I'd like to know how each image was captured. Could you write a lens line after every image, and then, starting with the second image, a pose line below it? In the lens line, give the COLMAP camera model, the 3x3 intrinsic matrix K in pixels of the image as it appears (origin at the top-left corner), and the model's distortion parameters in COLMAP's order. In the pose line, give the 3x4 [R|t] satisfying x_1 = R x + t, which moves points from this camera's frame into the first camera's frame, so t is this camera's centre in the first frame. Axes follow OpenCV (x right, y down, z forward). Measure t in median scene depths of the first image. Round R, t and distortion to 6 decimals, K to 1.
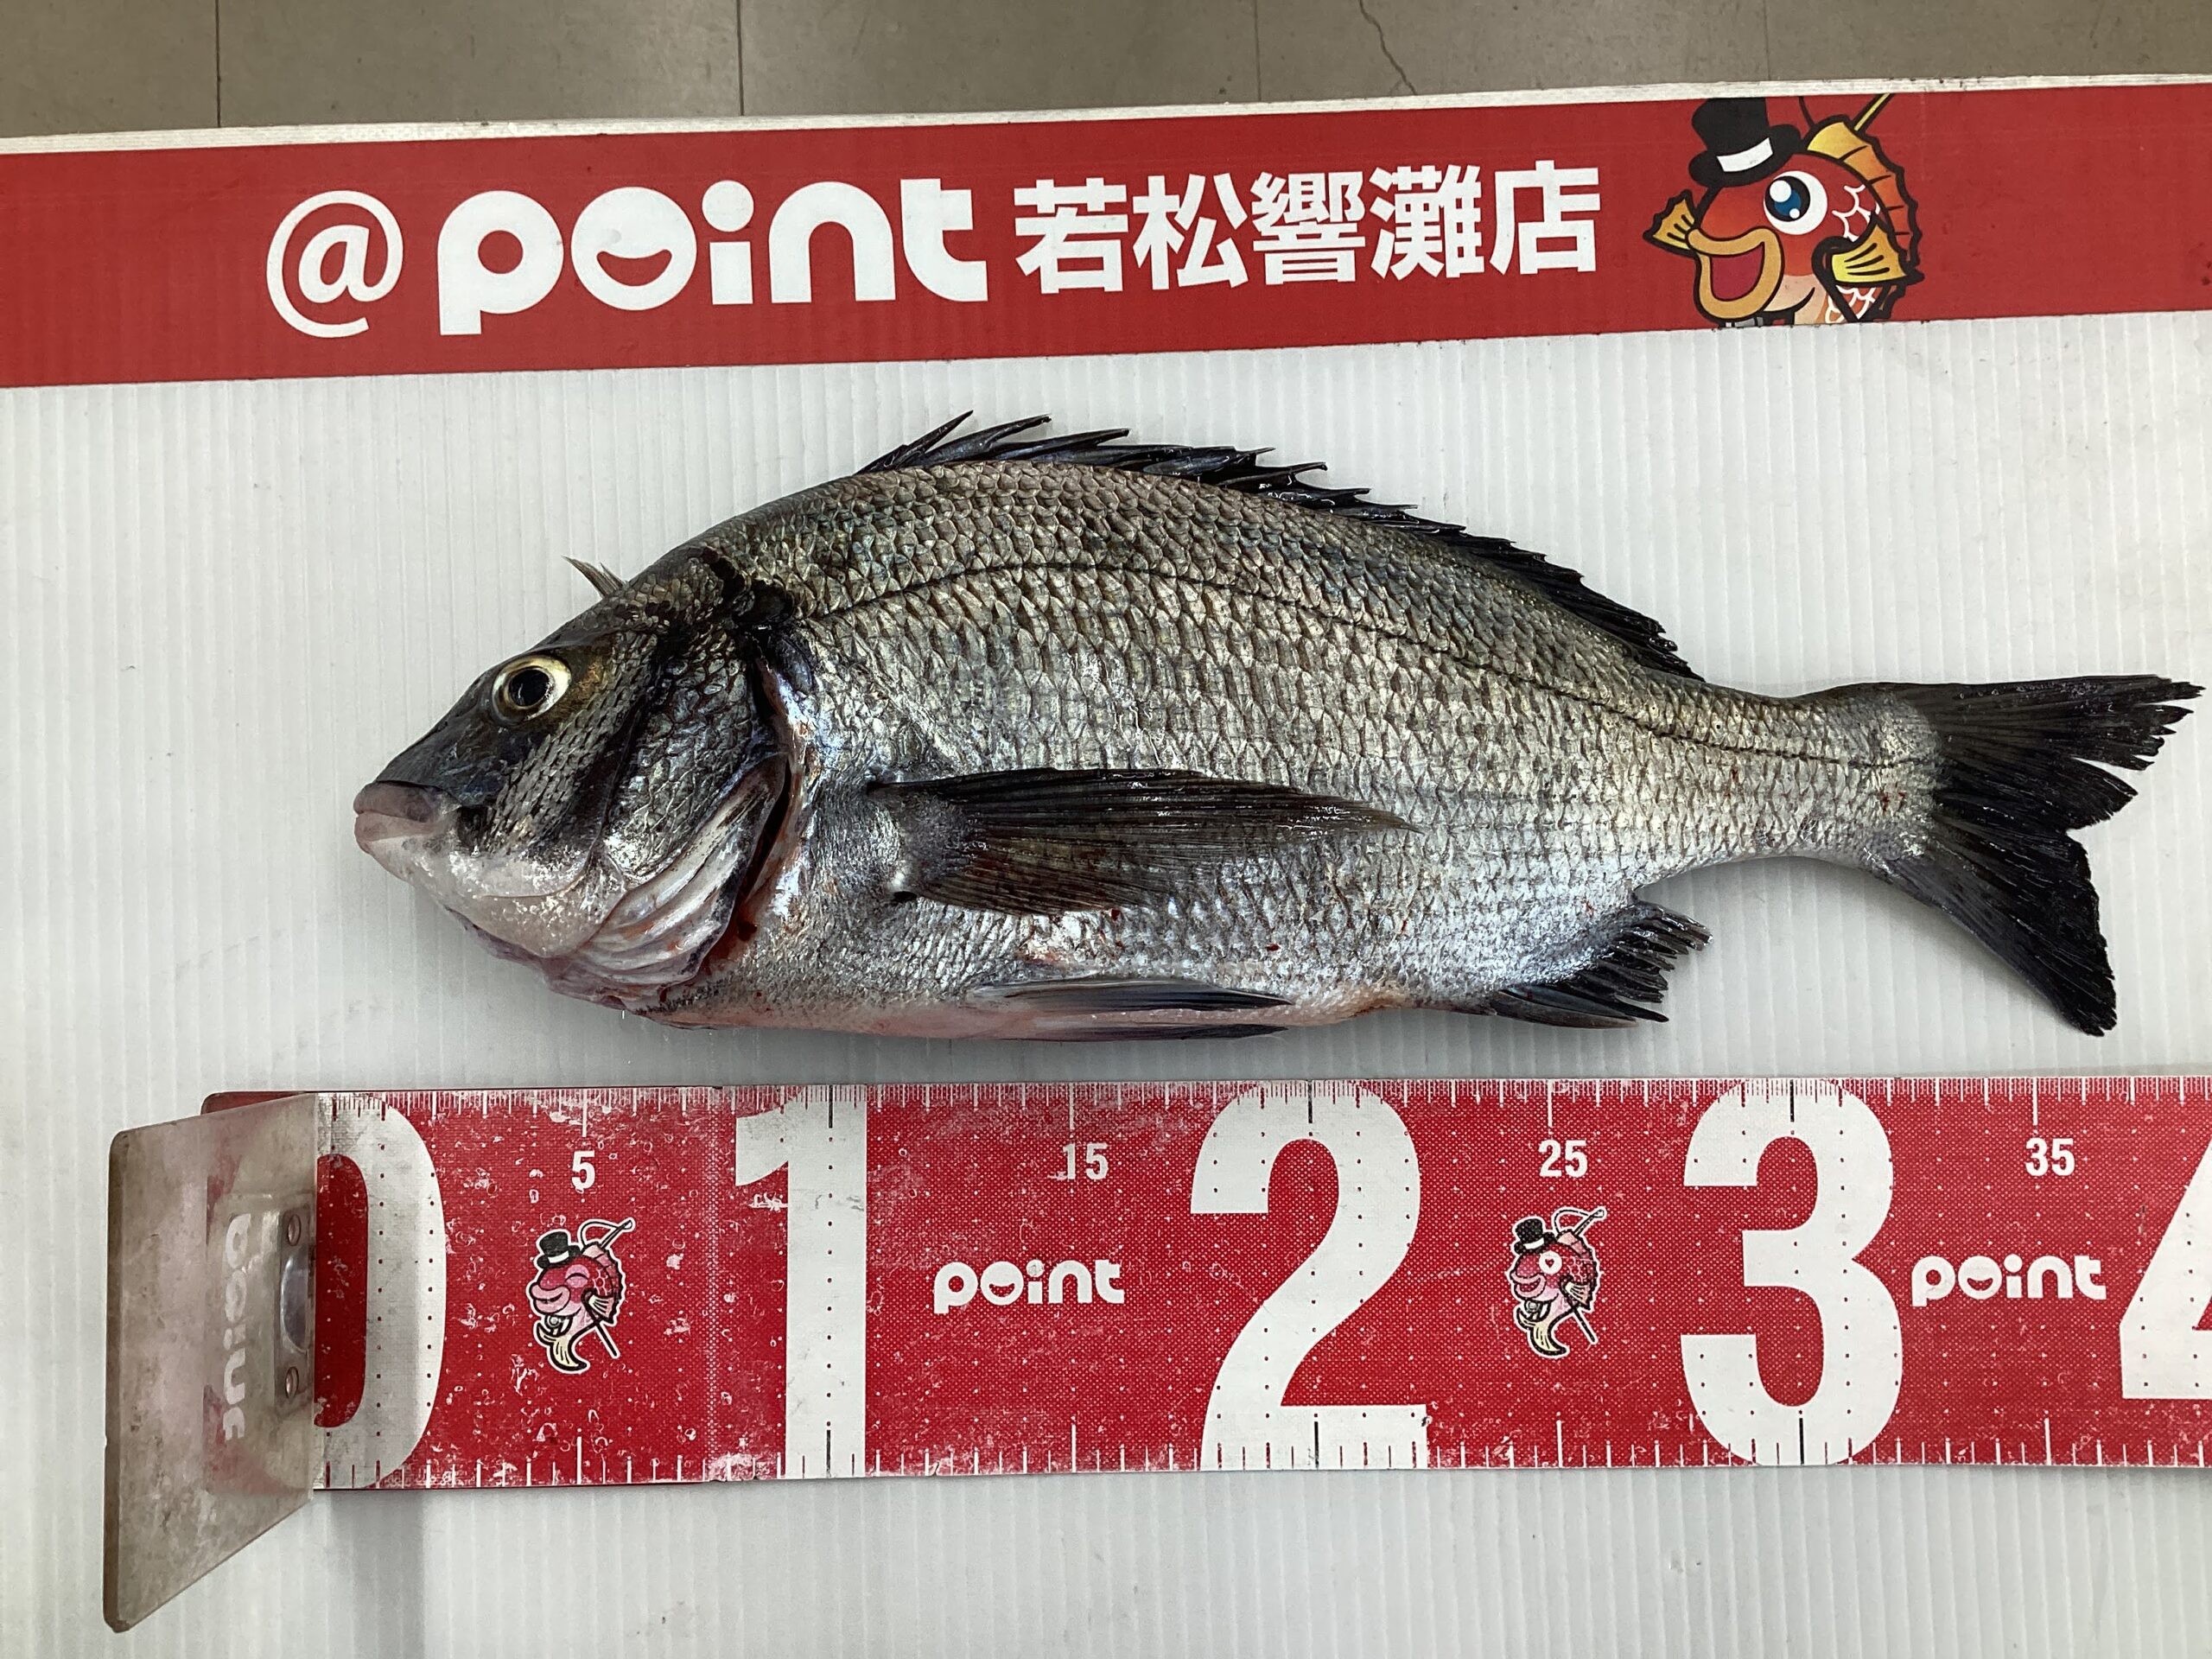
lens RADIAL K [[1939.0, 0, 1106.0], [0, 1939.0, 829.5], [0, 0, 1]] dist [0.130044, -0.241022]
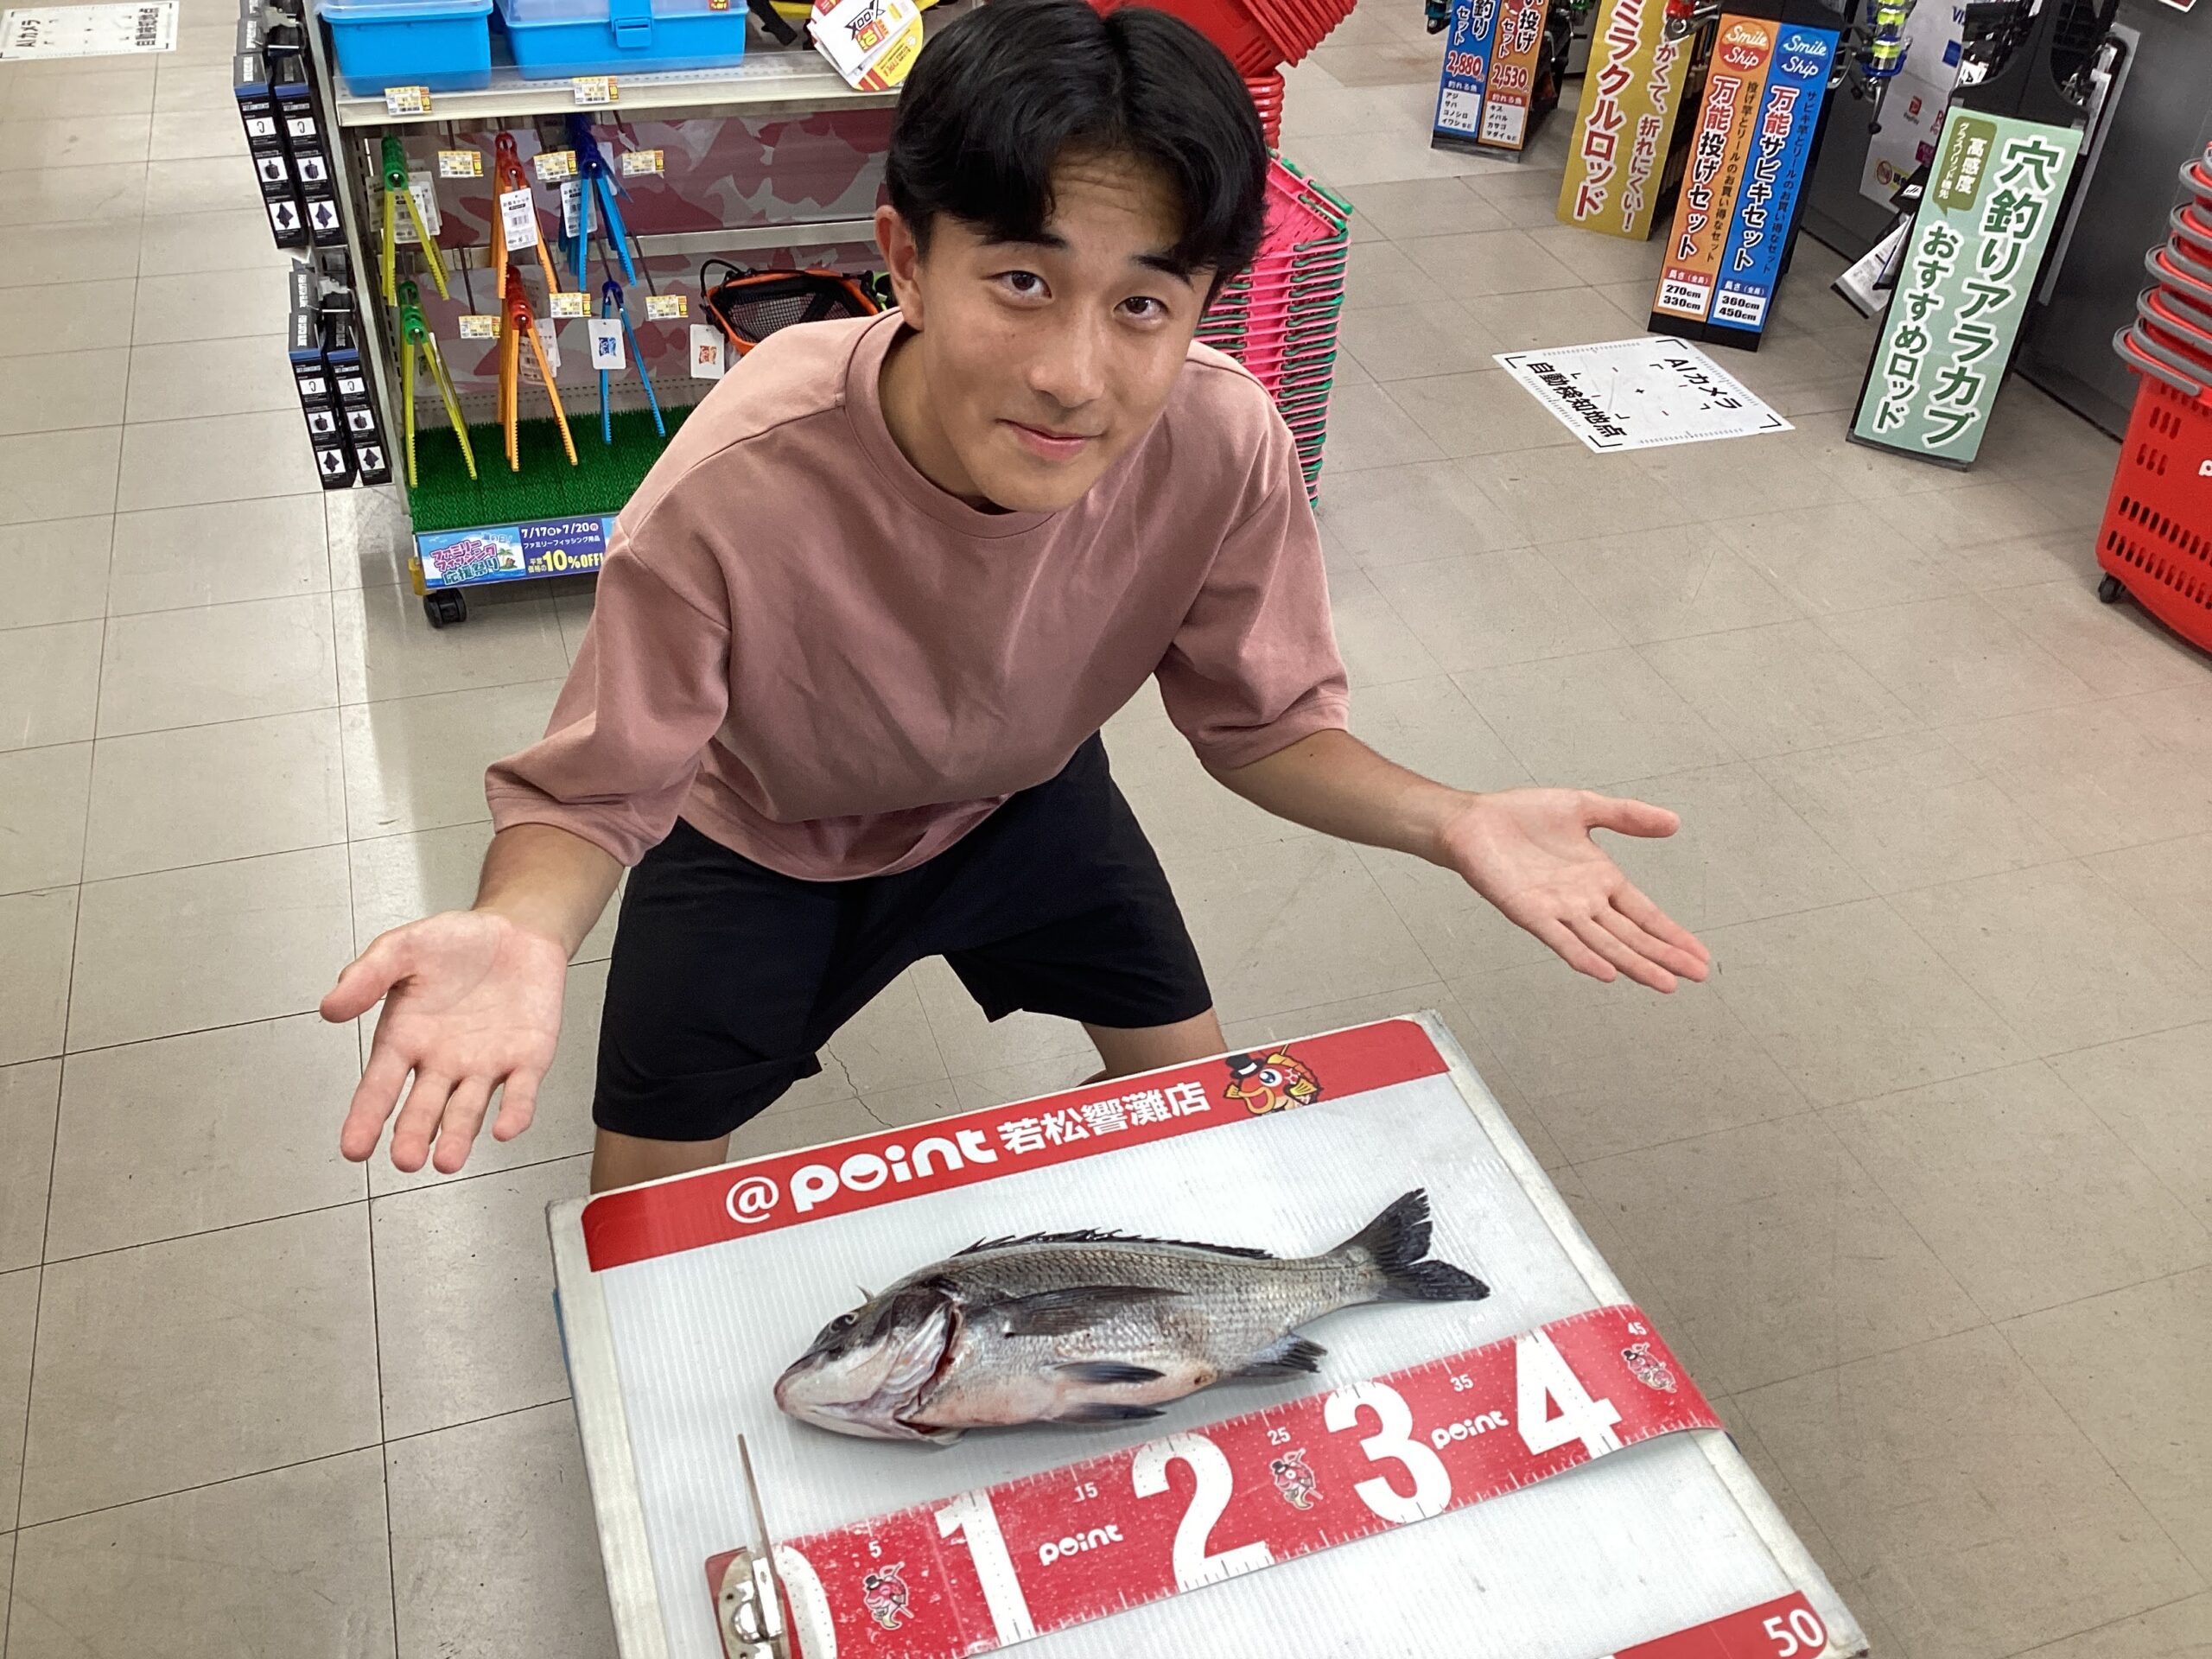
lens RADIAL K [[1939.0, 0, 1106.0], [0, 1939.0, 829.5], [0, 0, 1]] dist [0.130044, -0.241022]
pose [[0.942575, -0.186160, 0.277302, -0.483176], [0.331489, 0.622908, -0.708590, 1.327434], [-0.040823, 0.759822, 0.648848, -1.080197]]
